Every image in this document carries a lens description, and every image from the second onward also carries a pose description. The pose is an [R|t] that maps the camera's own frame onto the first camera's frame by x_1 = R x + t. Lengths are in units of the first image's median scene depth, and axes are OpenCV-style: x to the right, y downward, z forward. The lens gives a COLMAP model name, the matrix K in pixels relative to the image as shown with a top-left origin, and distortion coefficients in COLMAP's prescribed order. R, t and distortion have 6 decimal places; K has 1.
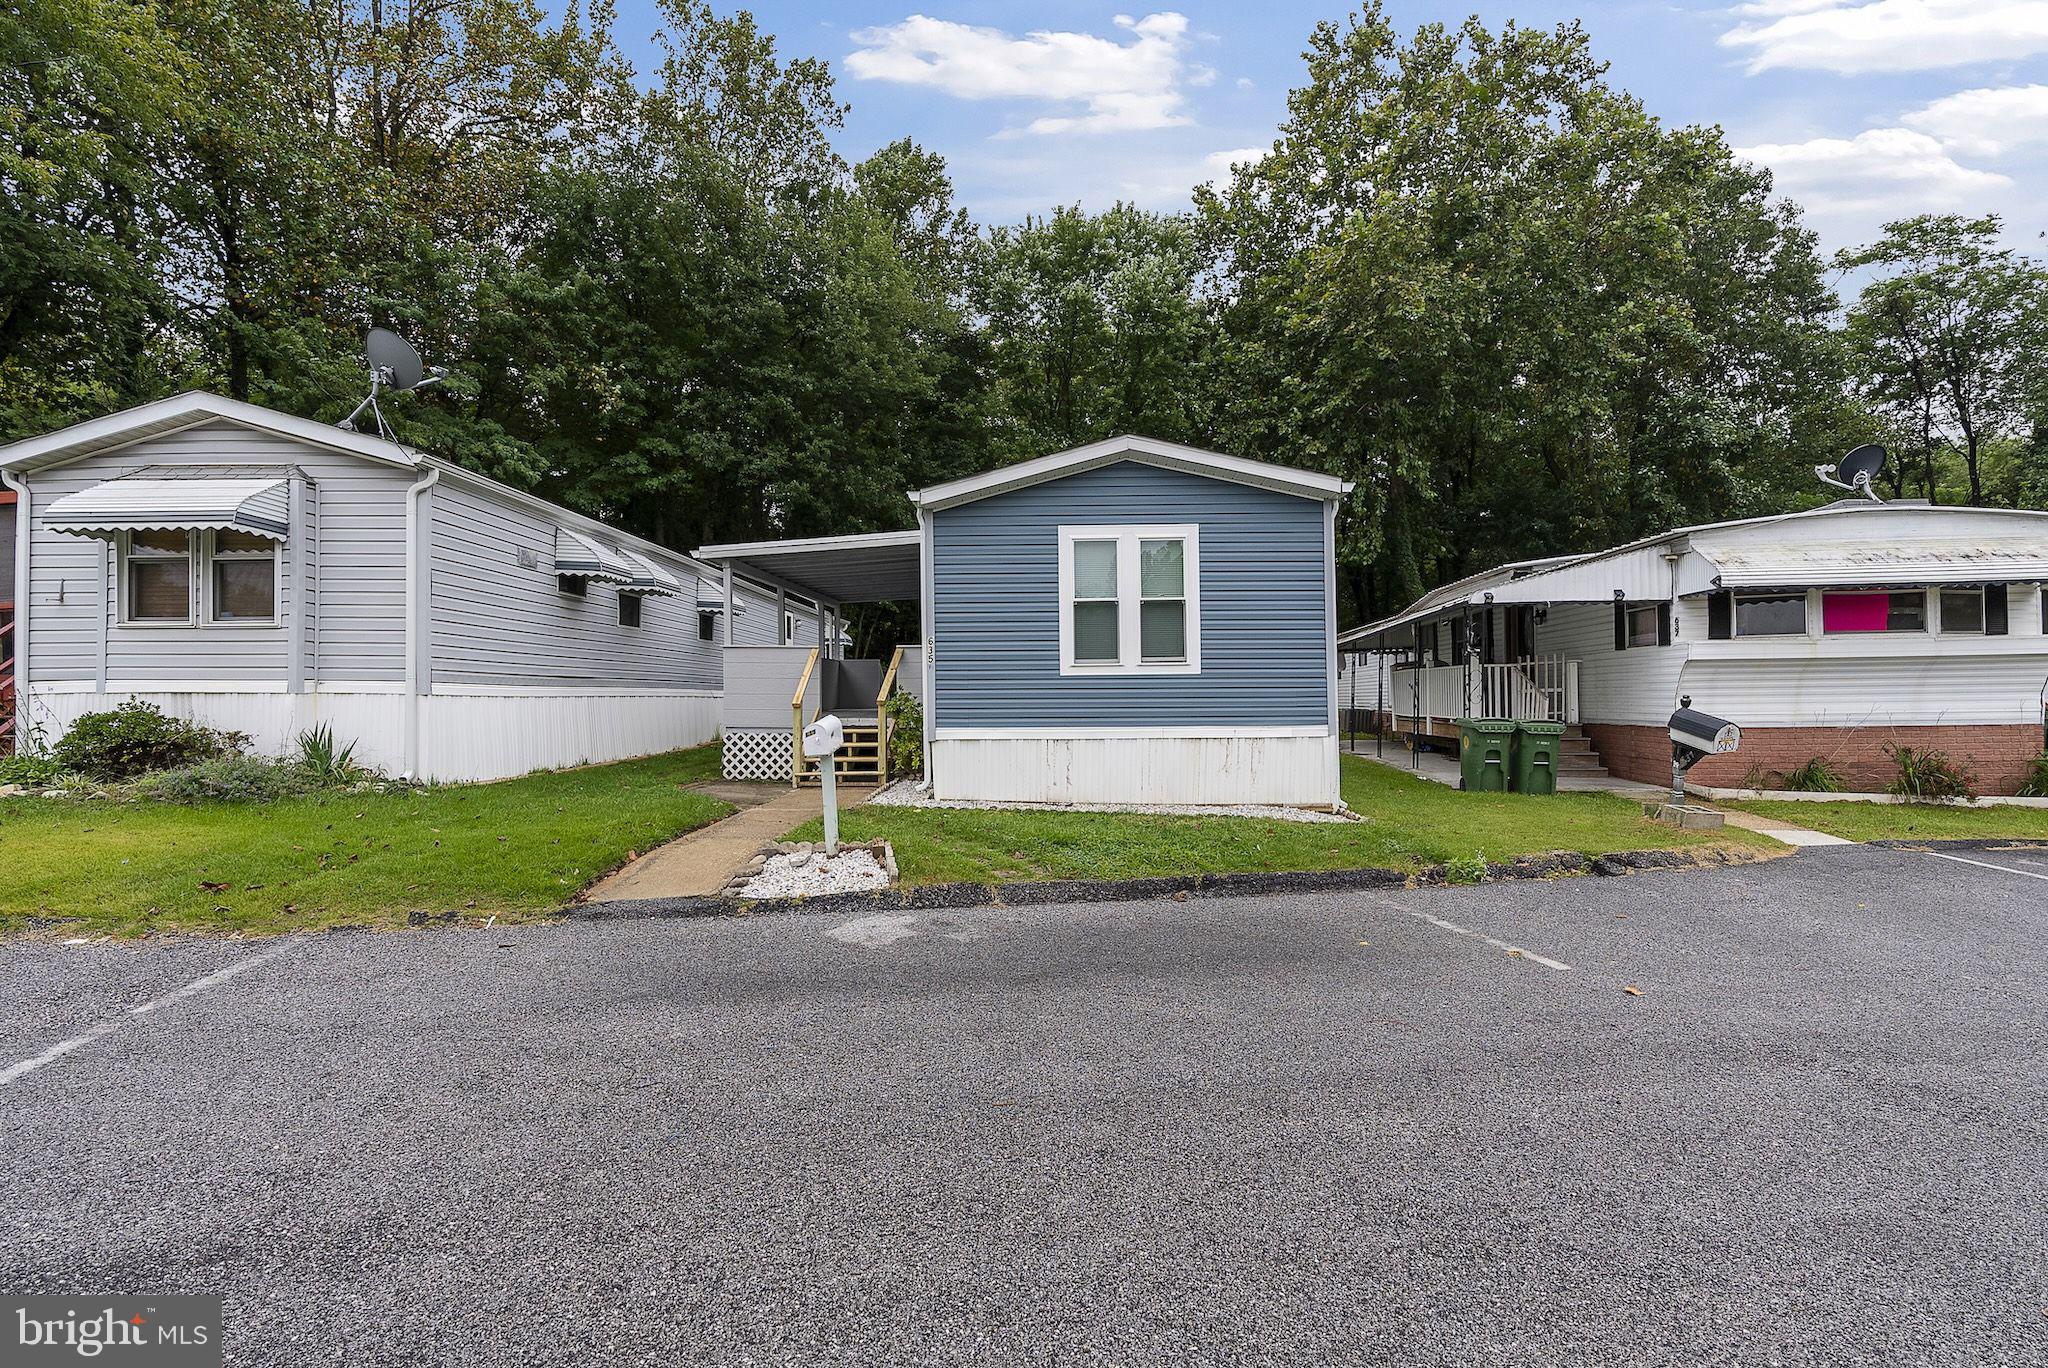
lens RADIAL K [[955.3, 0, 1027.5], [0, 955.3, 705.5], [0, 0, 1]] dist [-0.008312, 0.000554]
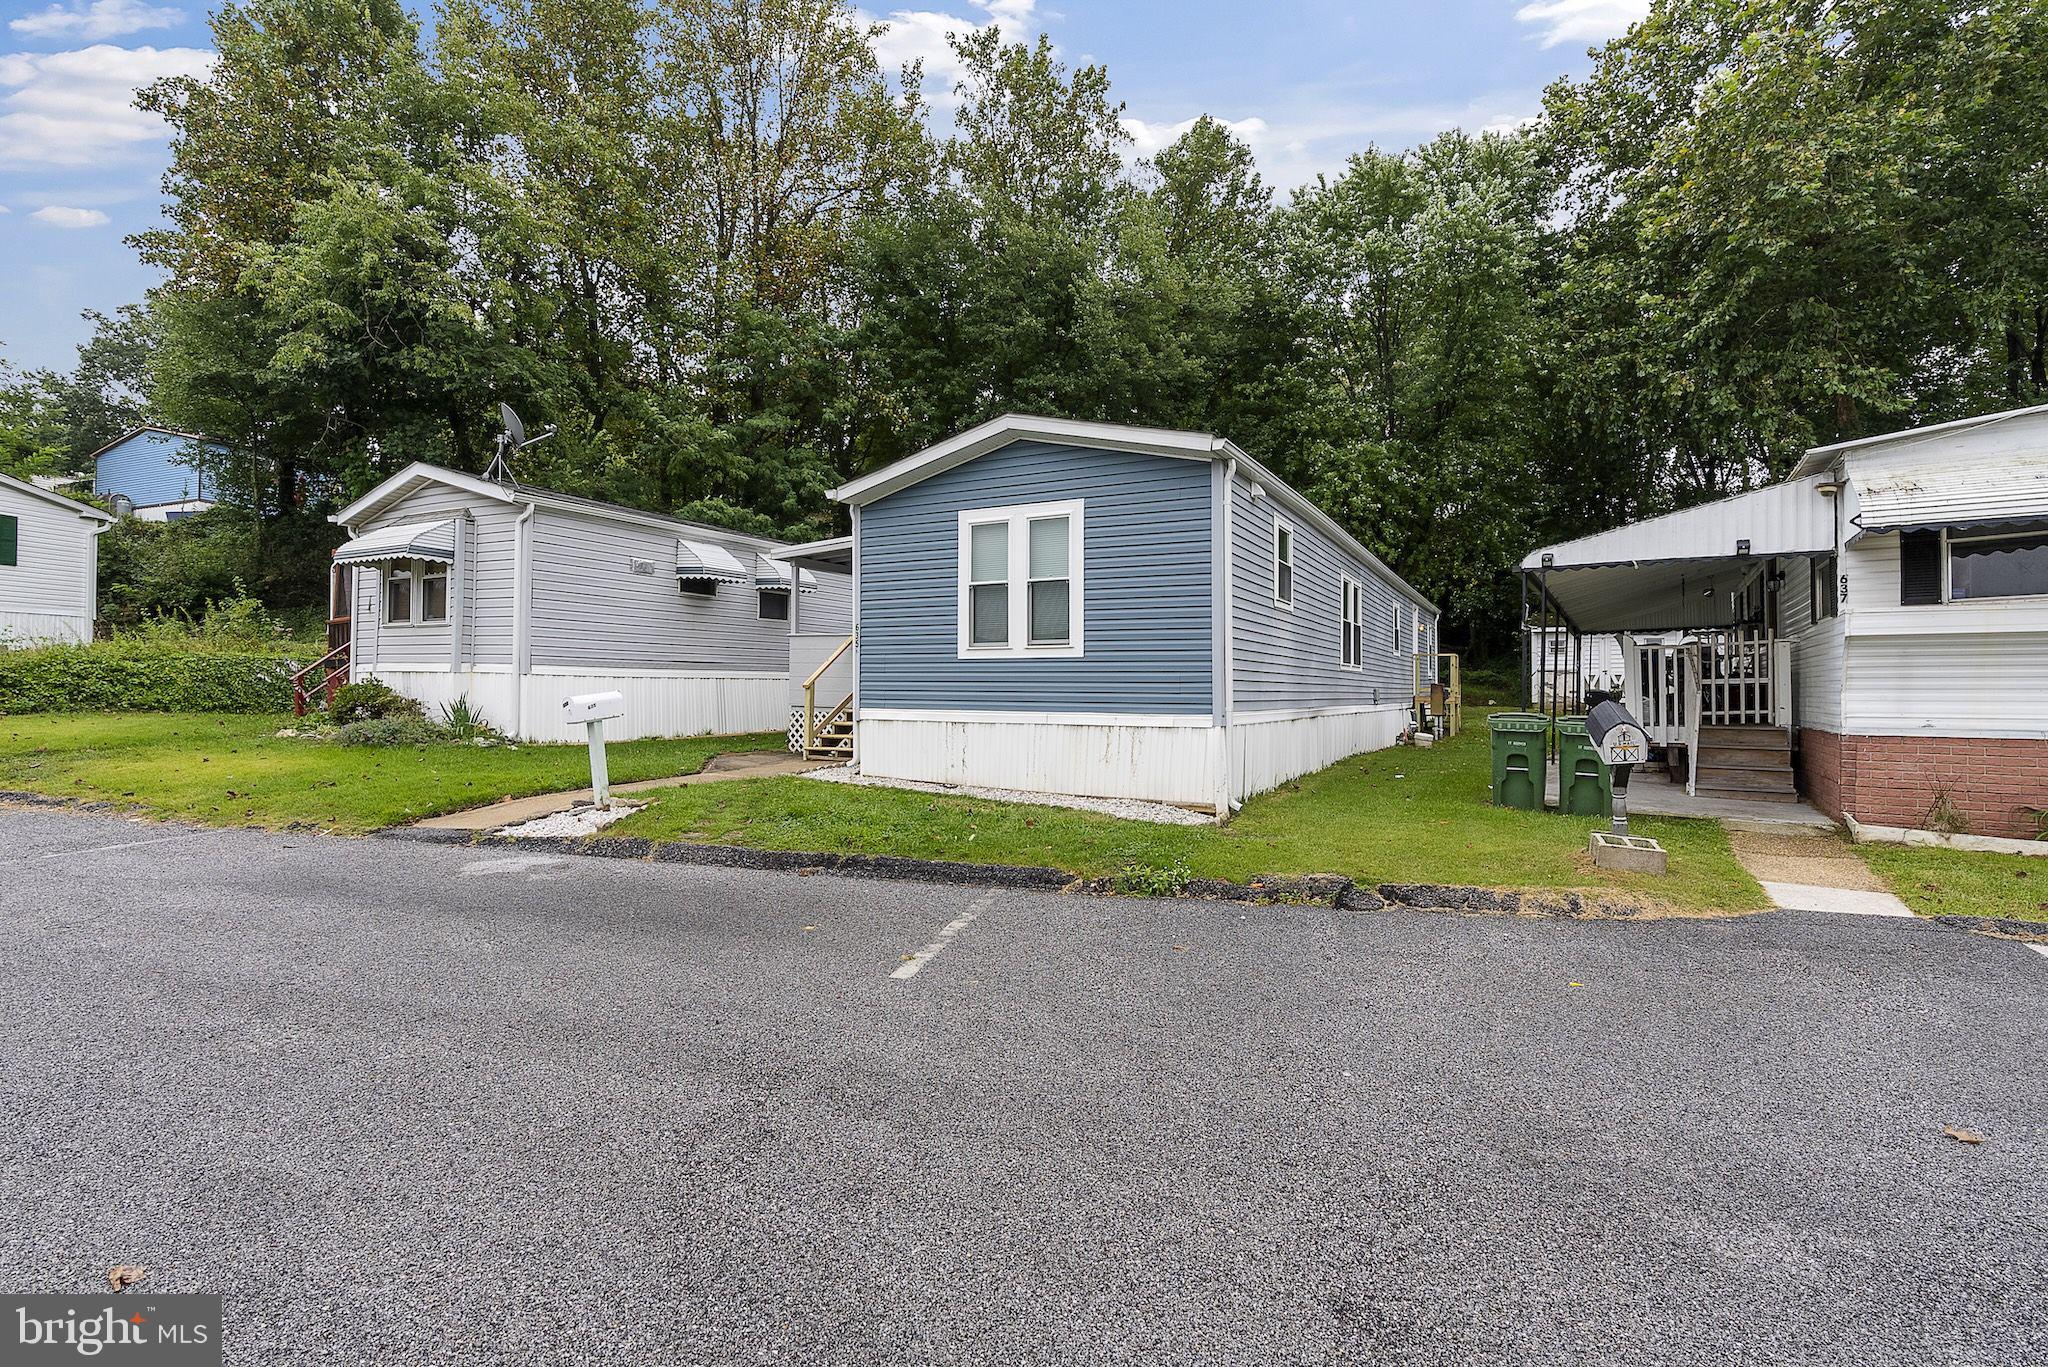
lens RADIAL K [[967.3, 0, 1024.0], [0, 967.3, 683.5], [0, 0, 1]] dist [-0.008414, 0.000325]
pose [[0.884870, 0.009754, -0.465736, 0.573498], [-0.016572, 0.999807, -0.010546, 0.004061], [0.465543, 0.017050, 0.884861, 0.128803]]
